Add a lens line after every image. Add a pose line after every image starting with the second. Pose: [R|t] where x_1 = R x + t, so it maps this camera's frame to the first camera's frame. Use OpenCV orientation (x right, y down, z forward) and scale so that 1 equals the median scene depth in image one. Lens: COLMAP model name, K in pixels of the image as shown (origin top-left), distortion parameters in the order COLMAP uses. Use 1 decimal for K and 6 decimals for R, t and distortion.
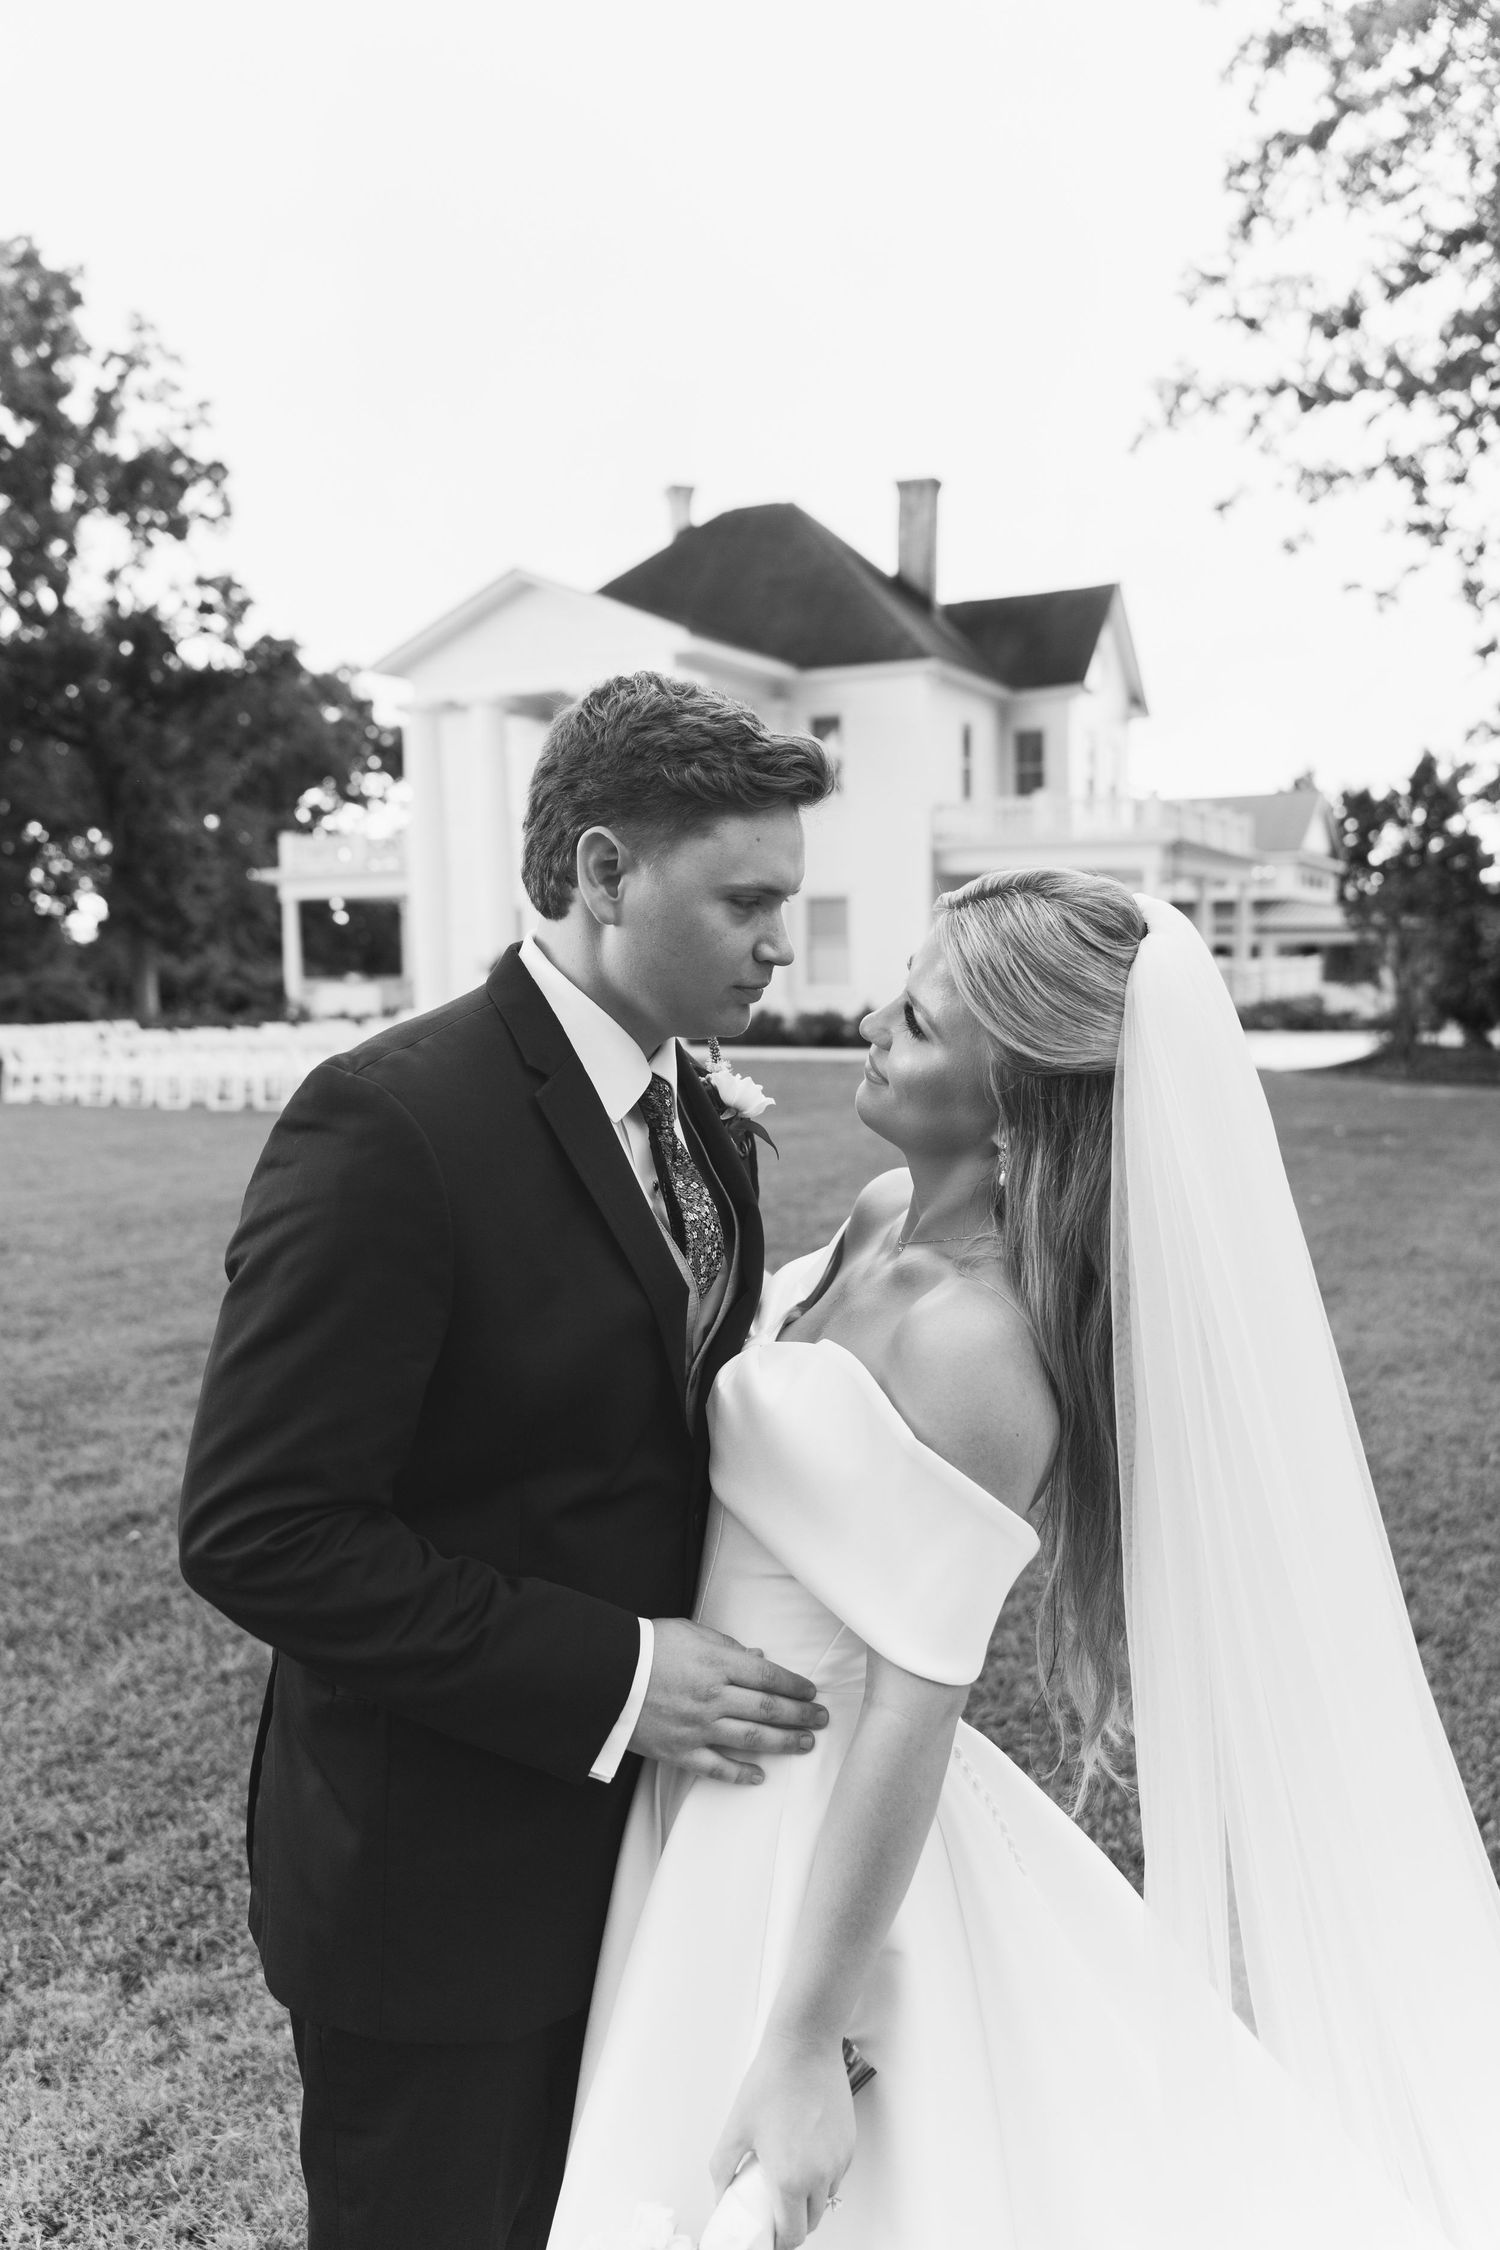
lens RADIAL K [[1698.3, 0, 751.8], [0, 1698.3, 1137.7], [0, 0, 1]] dist [-0.014928, -0.007335]
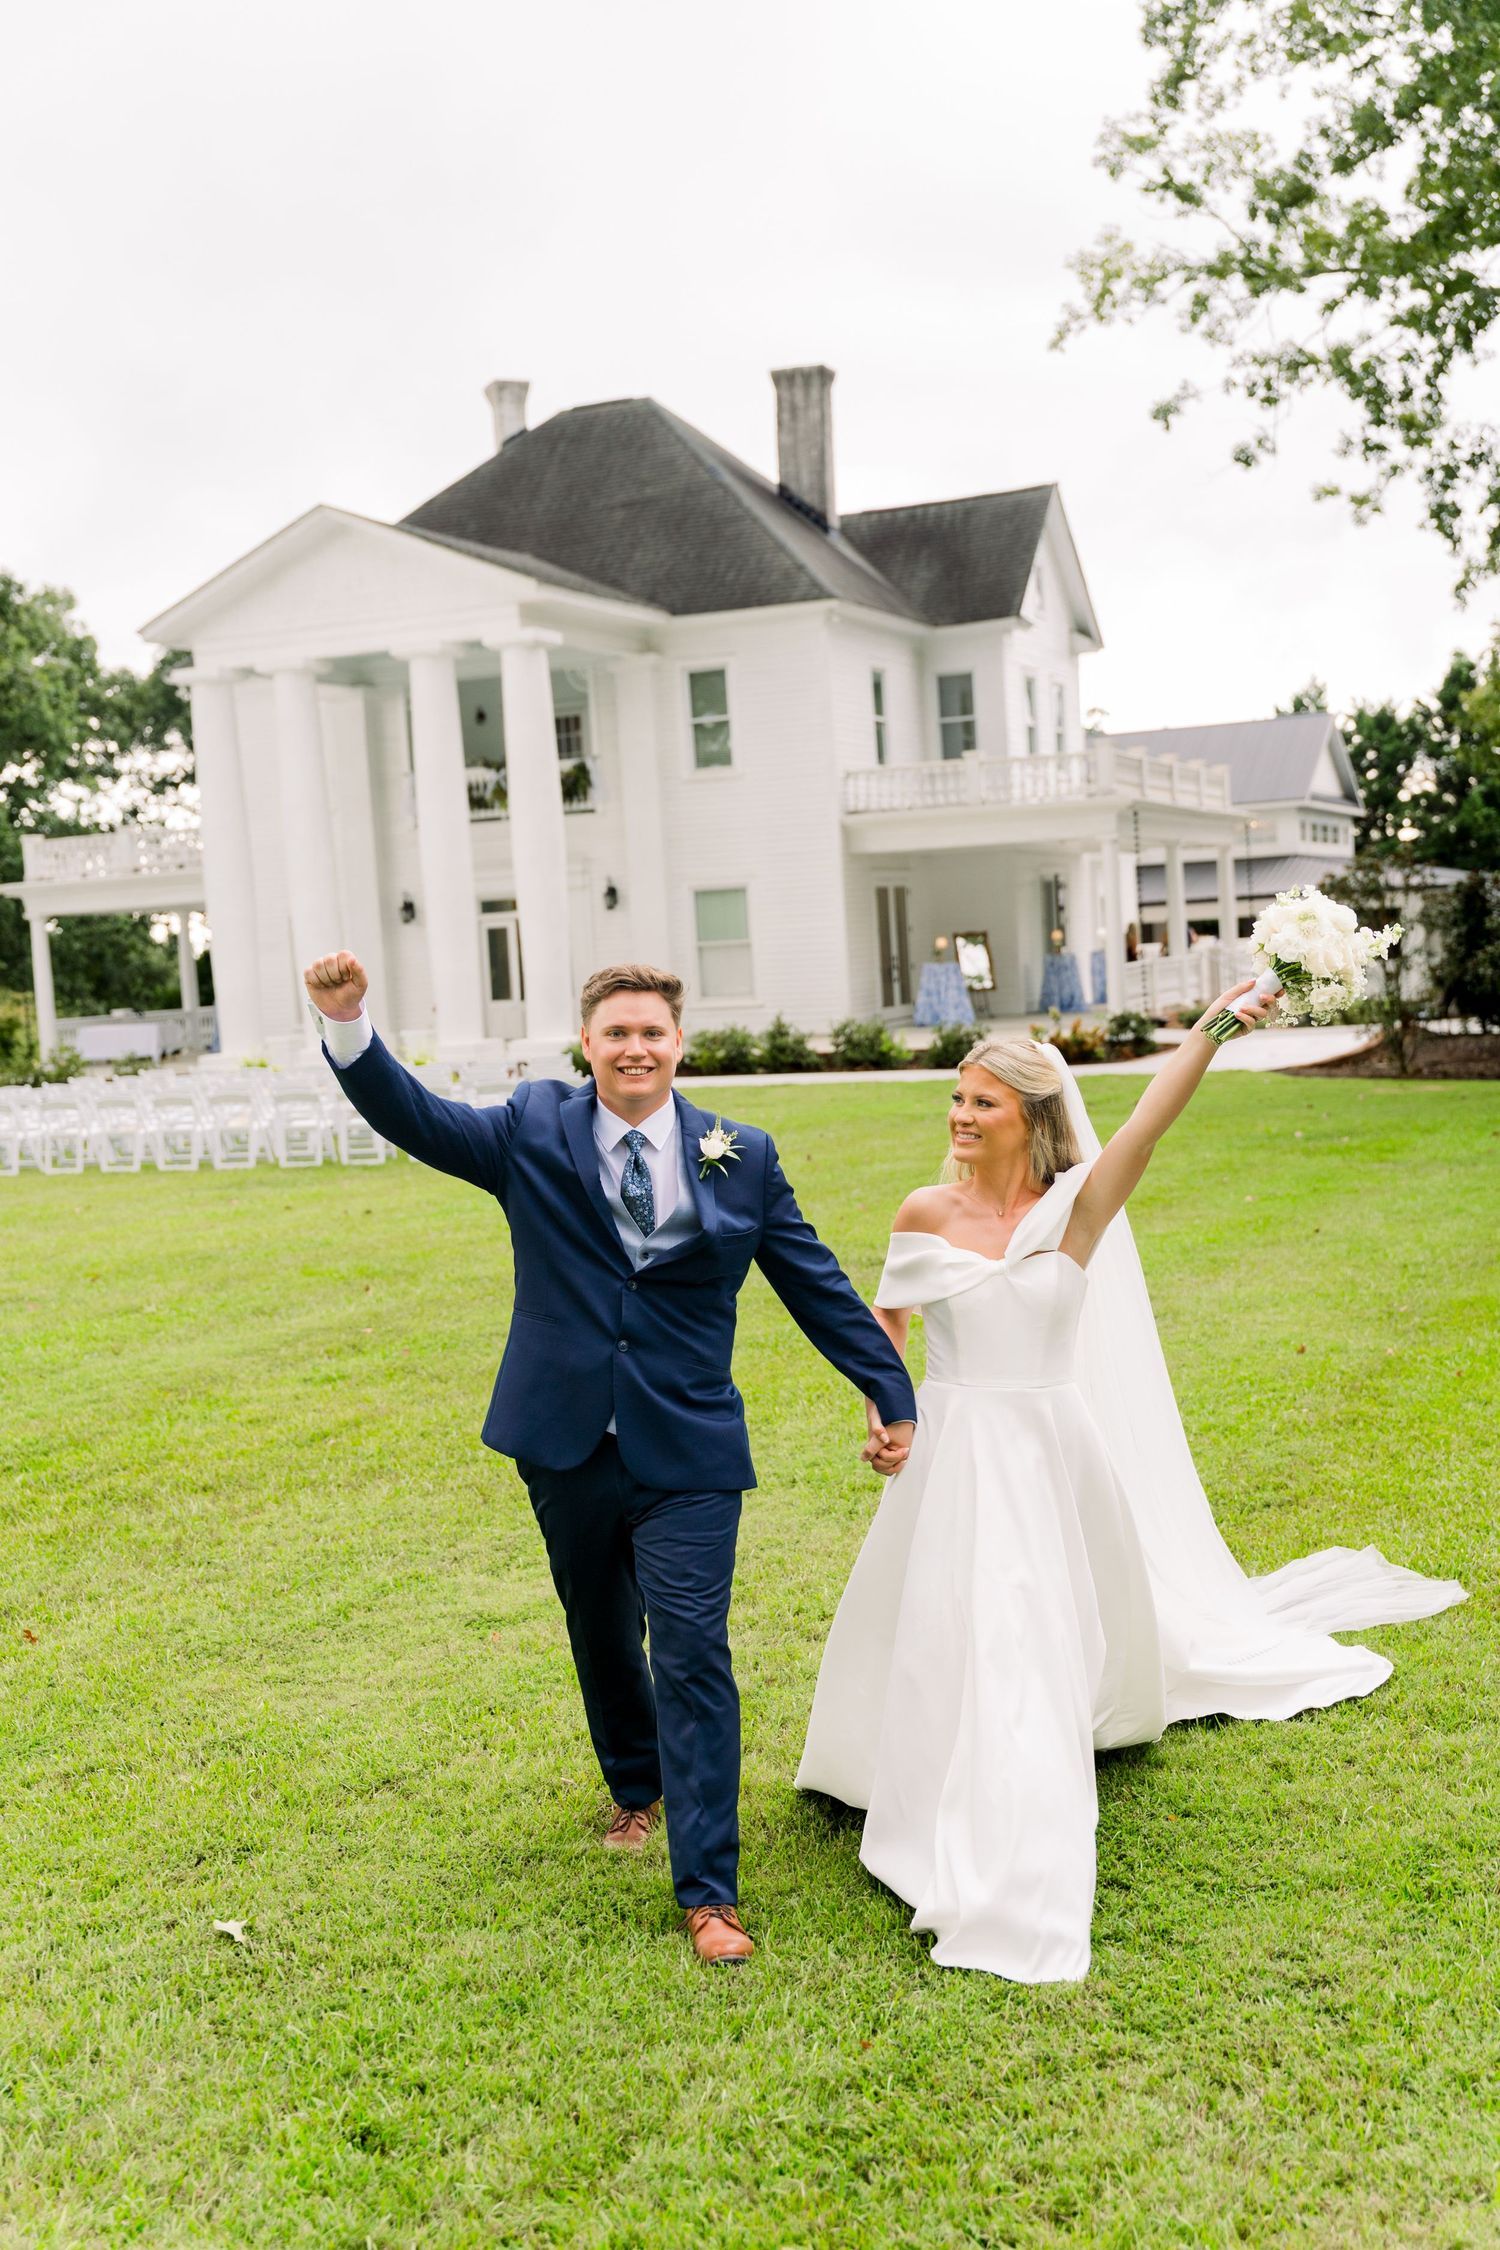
lens RADIAL K [[2310.4, 0, 798.8], [0, 2310.4, 1112.1], [0, 0, 1]] dist [0.013286, 0.000000]
pose [[0.995361, -0.051528, 0.081249, -0.013859], [0.054405, 0.997953, -0.033608, 0.004808], [-0.079351, 0.037873, 0.996127, -0.107766]]
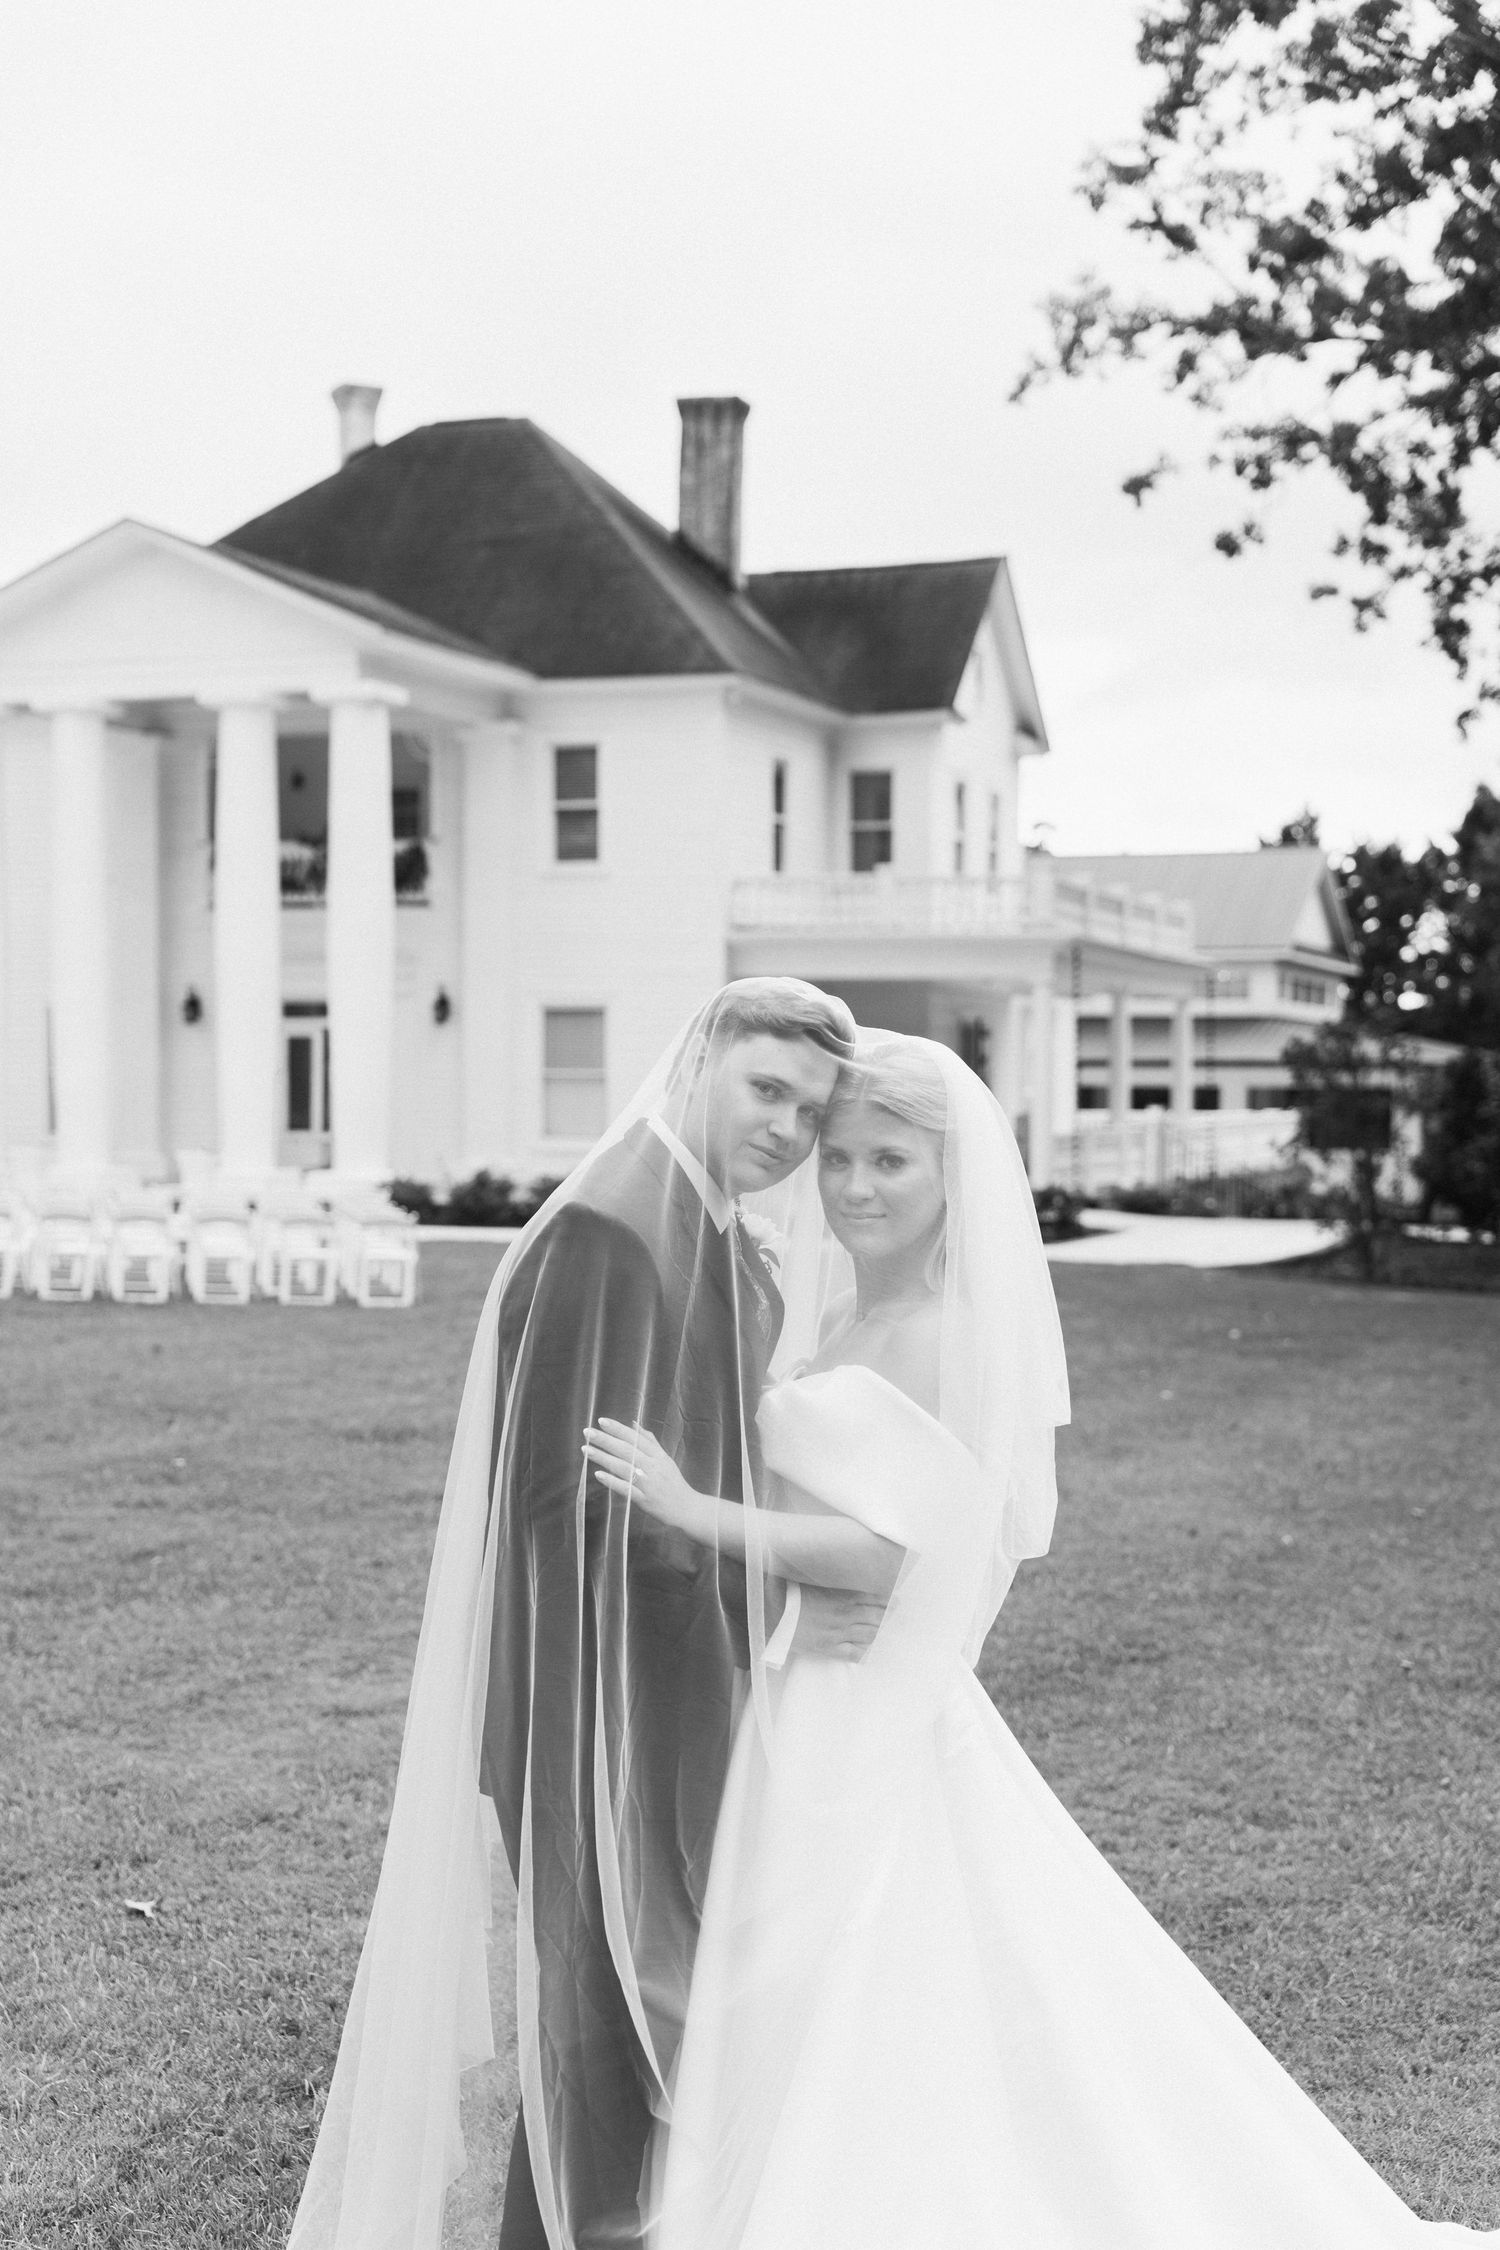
lens RADIAL K [[2894.2, 0, 759.3], [0, 2894.2, 1125.9], [0, 0, 1]] dist [0.031577, 0.000000]
pose [[0.992546, 0.020262, 0.120175, -0.020273], [-0.009144, 0.995684, -0.092352, 0.011032], [-0.121528, 0.090565, 0.988448, -0.148224]]
